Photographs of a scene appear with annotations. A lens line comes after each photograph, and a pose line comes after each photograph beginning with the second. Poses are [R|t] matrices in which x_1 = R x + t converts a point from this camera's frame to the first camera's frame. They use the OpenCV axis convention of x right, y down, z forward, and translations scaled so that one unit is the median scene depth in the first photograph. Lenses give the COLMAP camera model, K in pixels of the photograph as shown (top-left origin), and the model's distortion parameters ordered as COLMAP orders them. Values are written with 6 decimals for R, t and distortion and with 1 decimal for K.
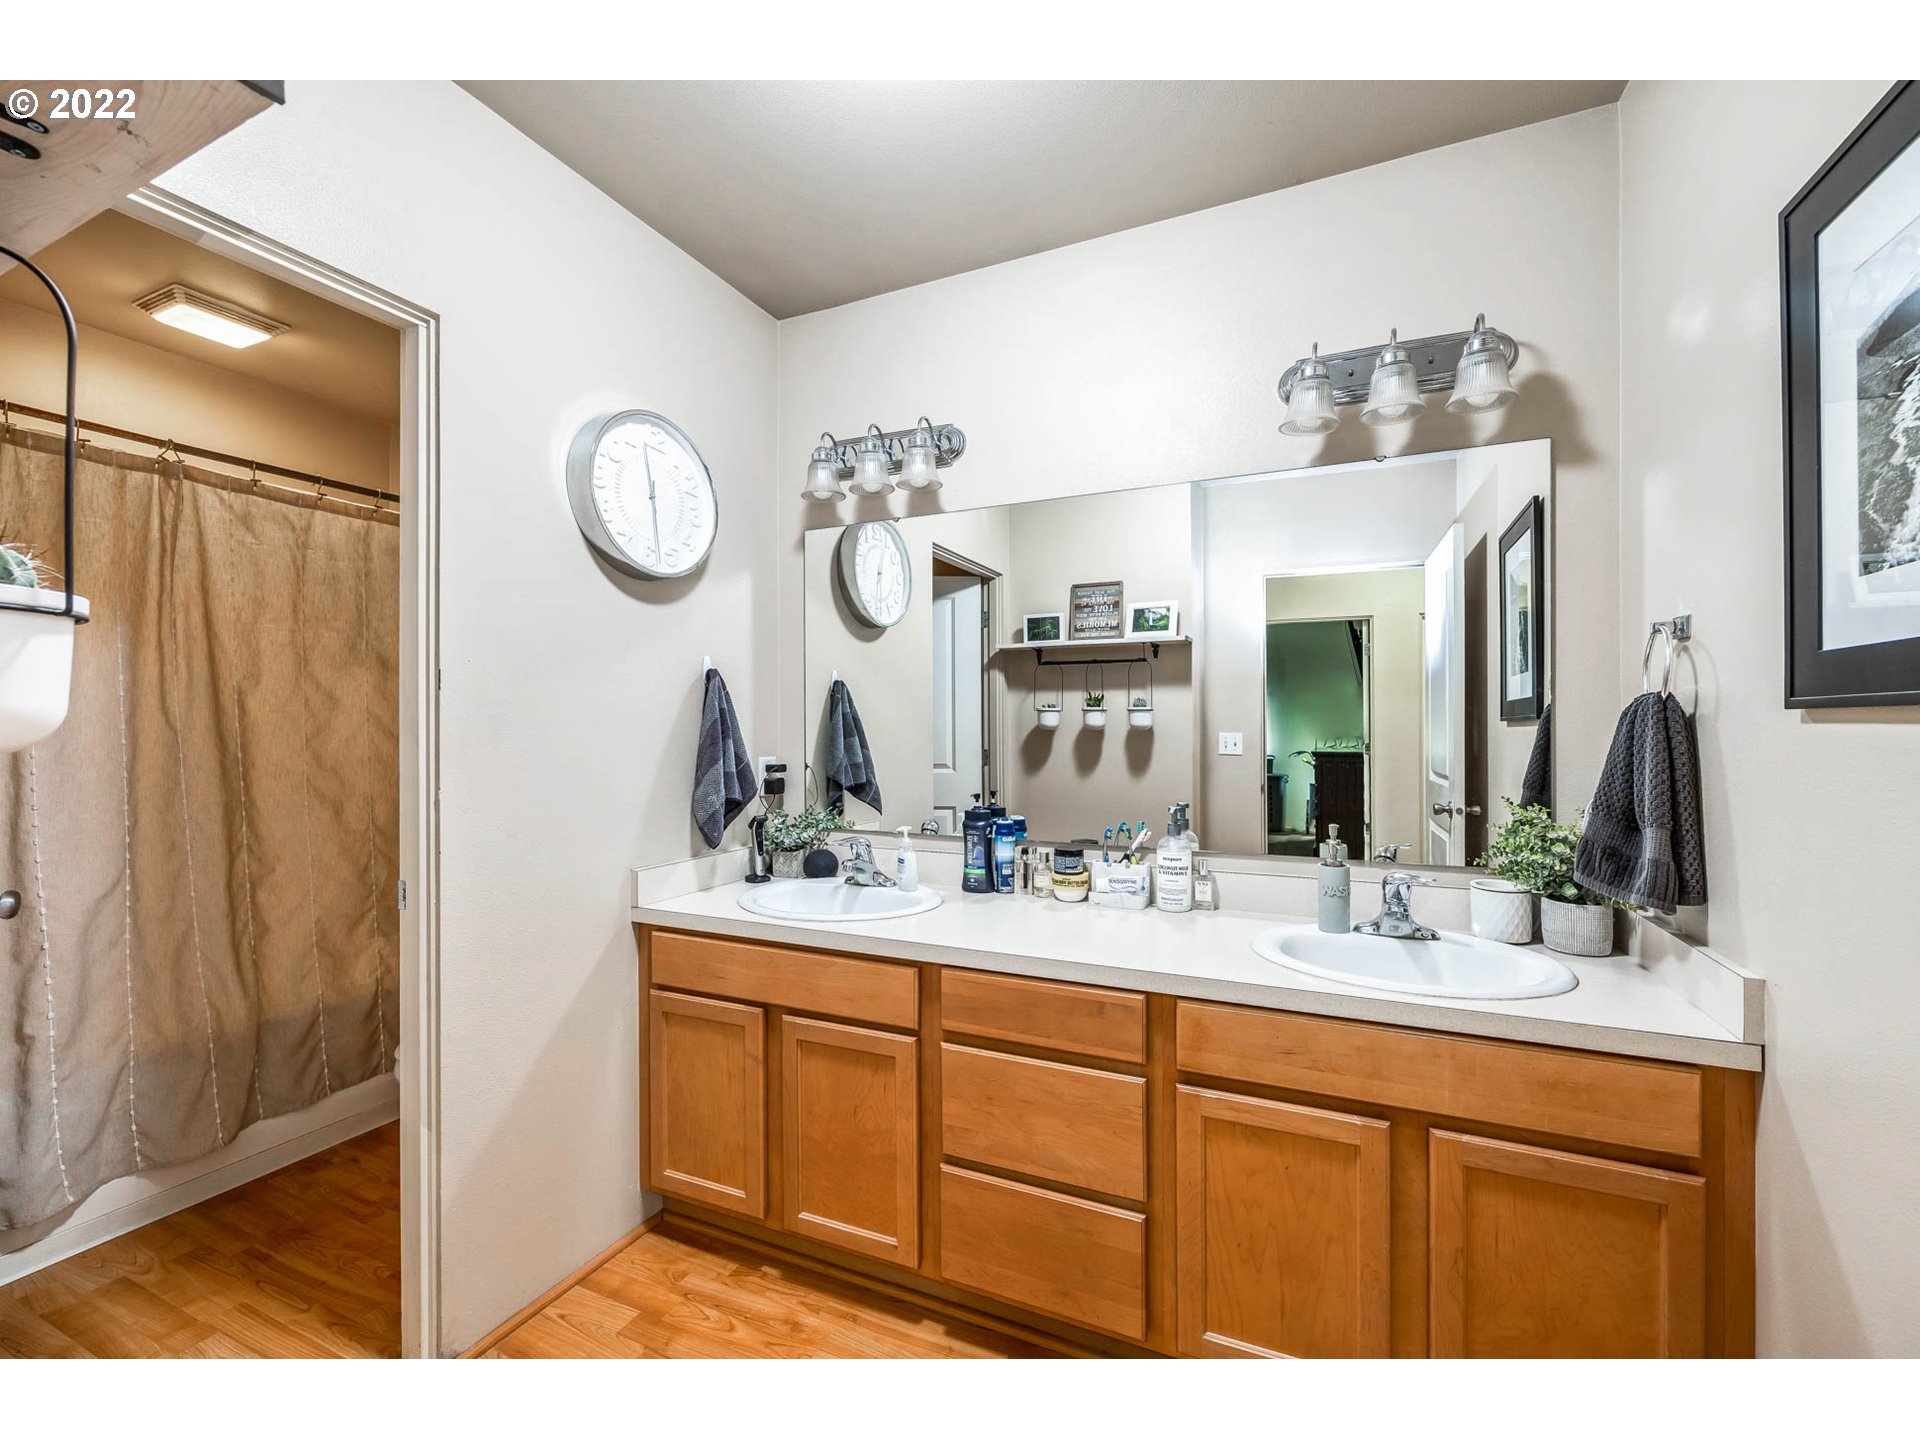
lens RADIAL K [[797.3, 0, 969.5], [0, 797.3, 728.0], [0, 0, 1]] dist [-0.001130, -0.000116]
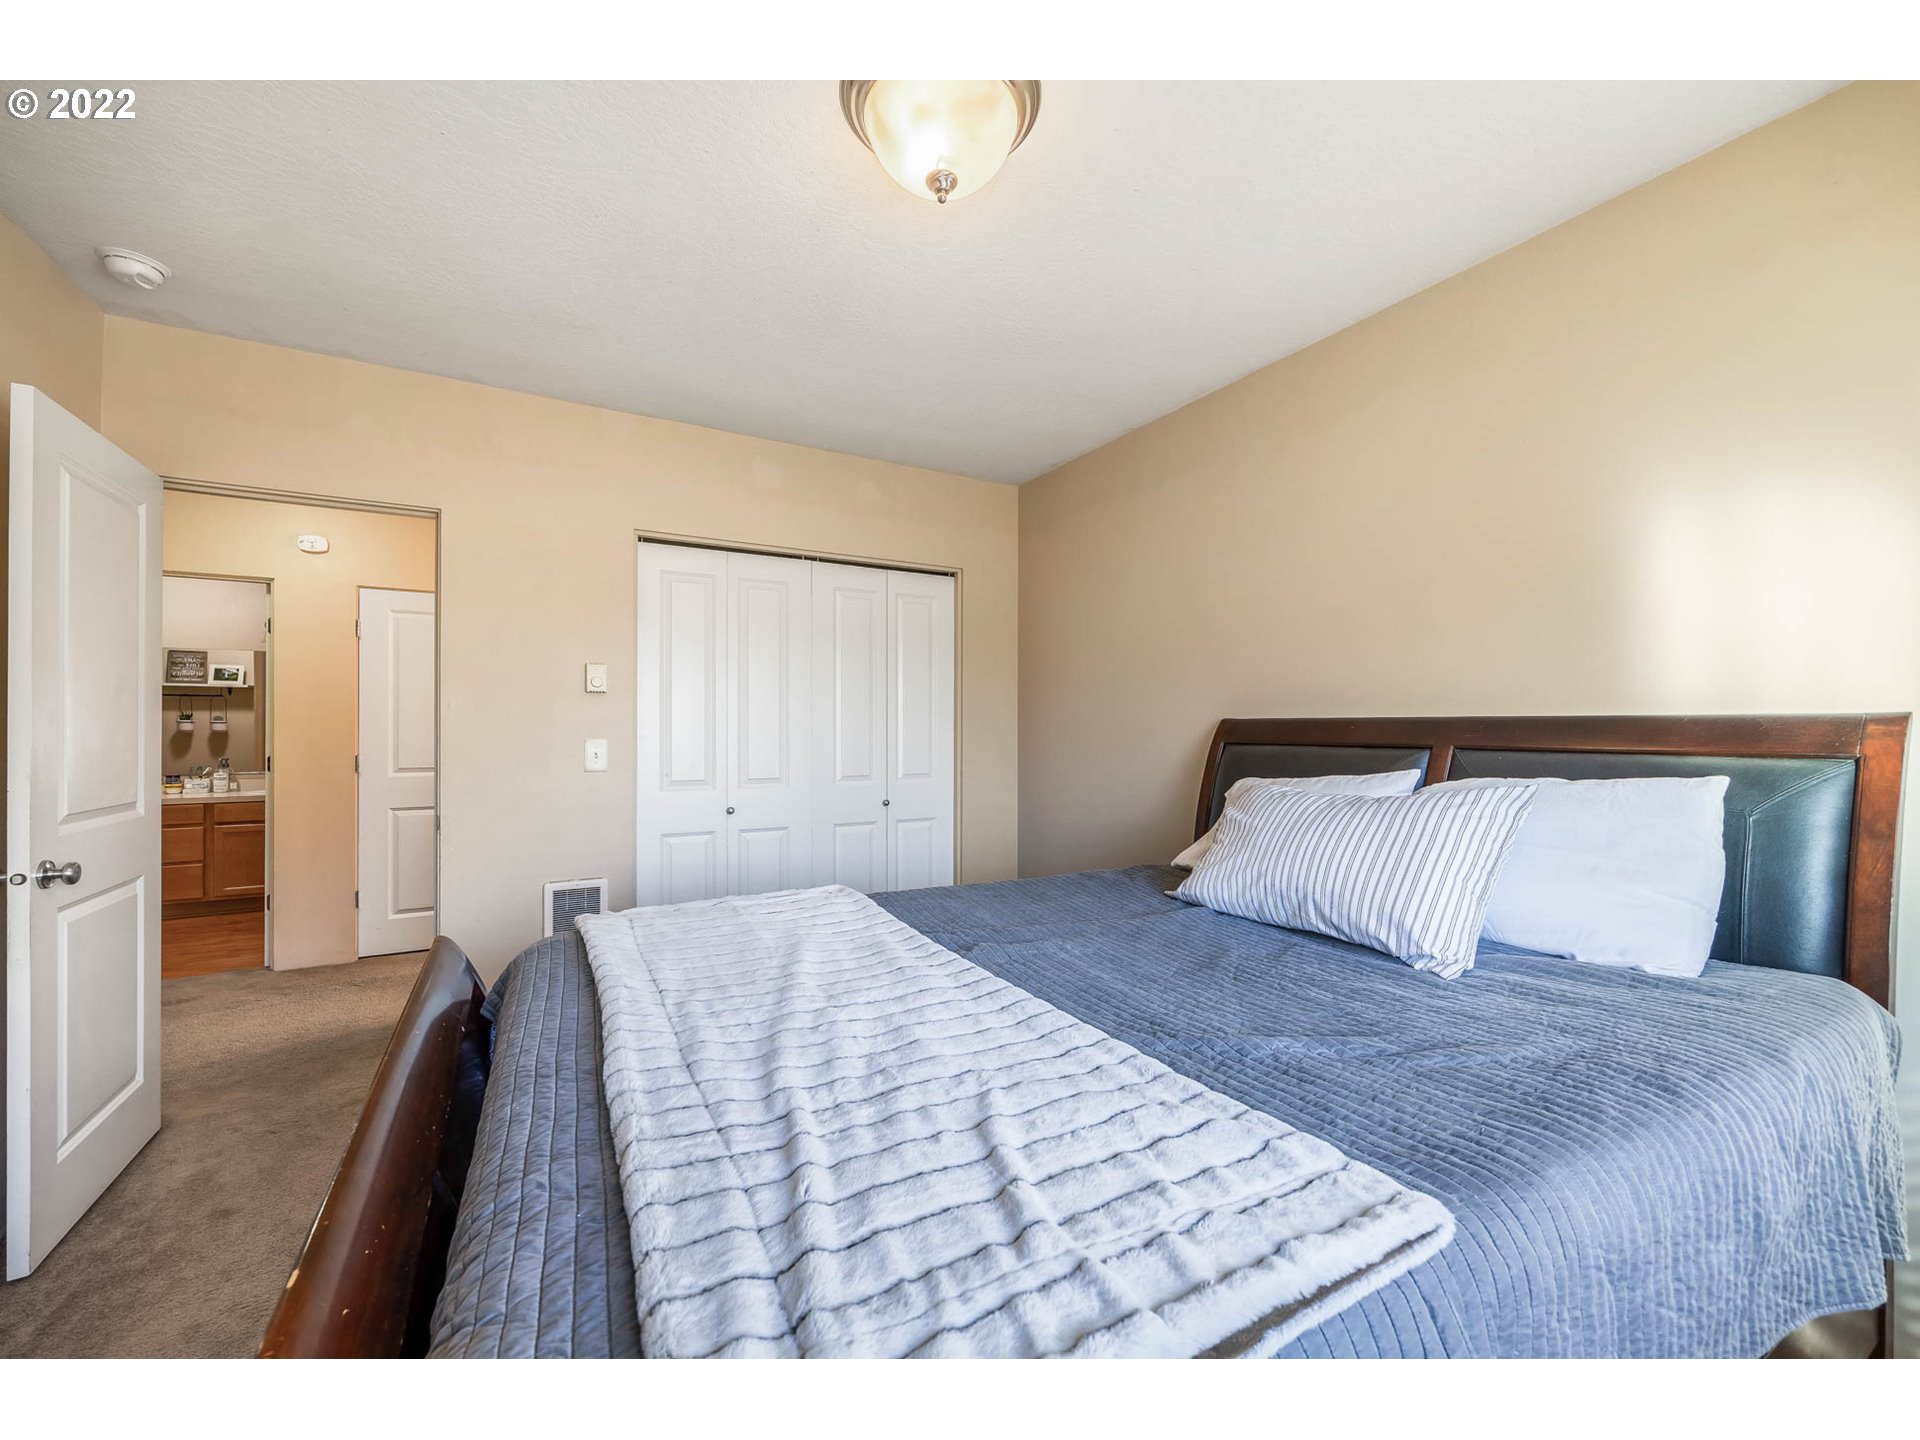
lens RADIAL K [[797.3, 0, 957.6], [0, 797.3, 722.9], [0, 0, 1]] dist [-0.001130, -0.000116]
pose [[0.601419, 0.004942, 0.798919, -0.243662], [-0.002139, 0.999987, -0.004576, -0.015325], [-0.798931, 0.001043, 0.601422, -1.550743]]
